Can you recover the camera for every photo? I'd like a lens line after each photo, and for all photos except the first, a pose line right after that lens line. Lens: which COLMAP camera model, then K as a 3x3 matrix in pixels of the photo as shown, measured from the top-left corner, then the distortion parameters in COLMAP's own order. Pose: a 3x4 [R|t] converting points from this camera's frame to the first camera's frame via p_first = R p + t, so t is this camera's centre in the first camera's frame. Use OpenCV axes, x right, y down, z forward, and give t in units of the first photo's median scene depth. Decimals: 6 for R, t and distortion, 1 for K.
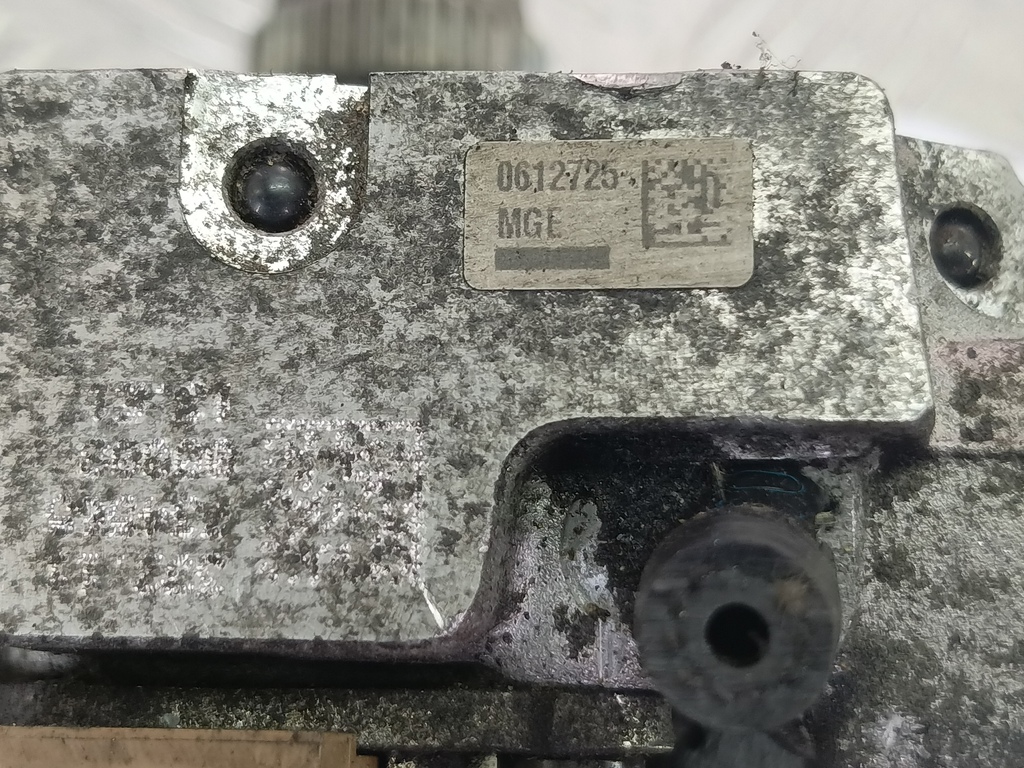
lens RADIAL K [[1732.3, 0, 512.0], [0, 1732.3, 384.0], [0, 0, 1]] dist [0.146366, -0.437802]
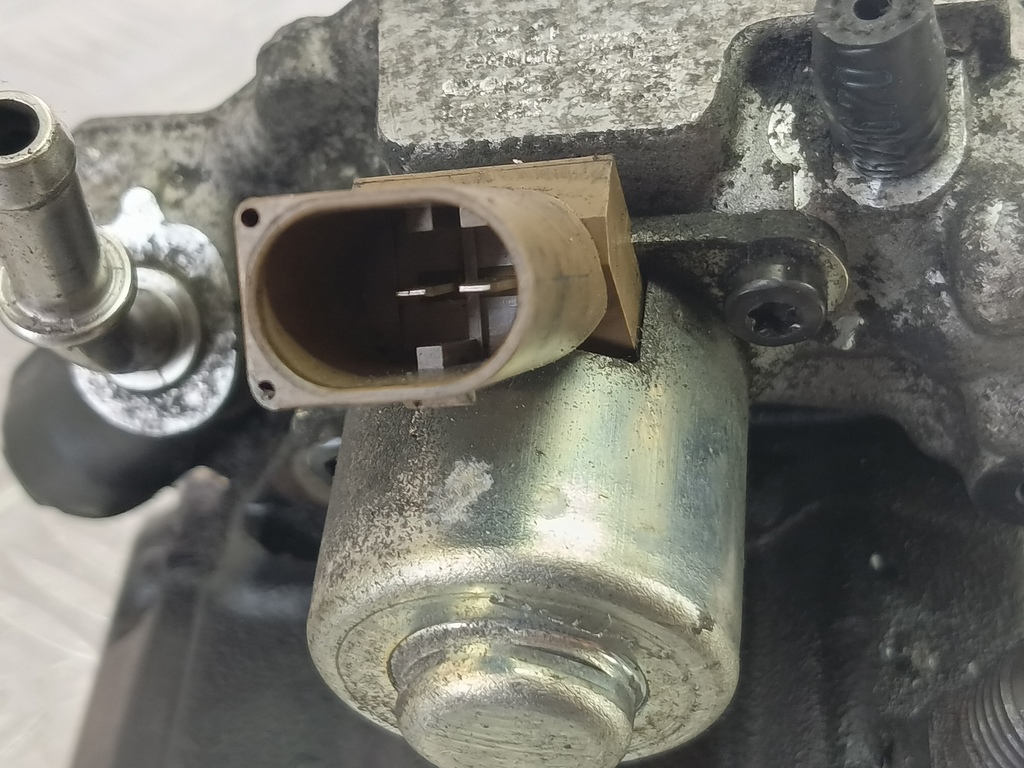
lens RADIAL K [[1732.3, 0, 512.0], [0, 1732.3, 384.0], [0, 0, 1]] dist [0.146366, -0.437802]
pose [[0.990540, 0.000542, -0.137224, 0.016713], [-0.060741, 0.898428, -0.434900, 1.019727], [0.123050, 0.439121, 0.889962, -0.301835]]
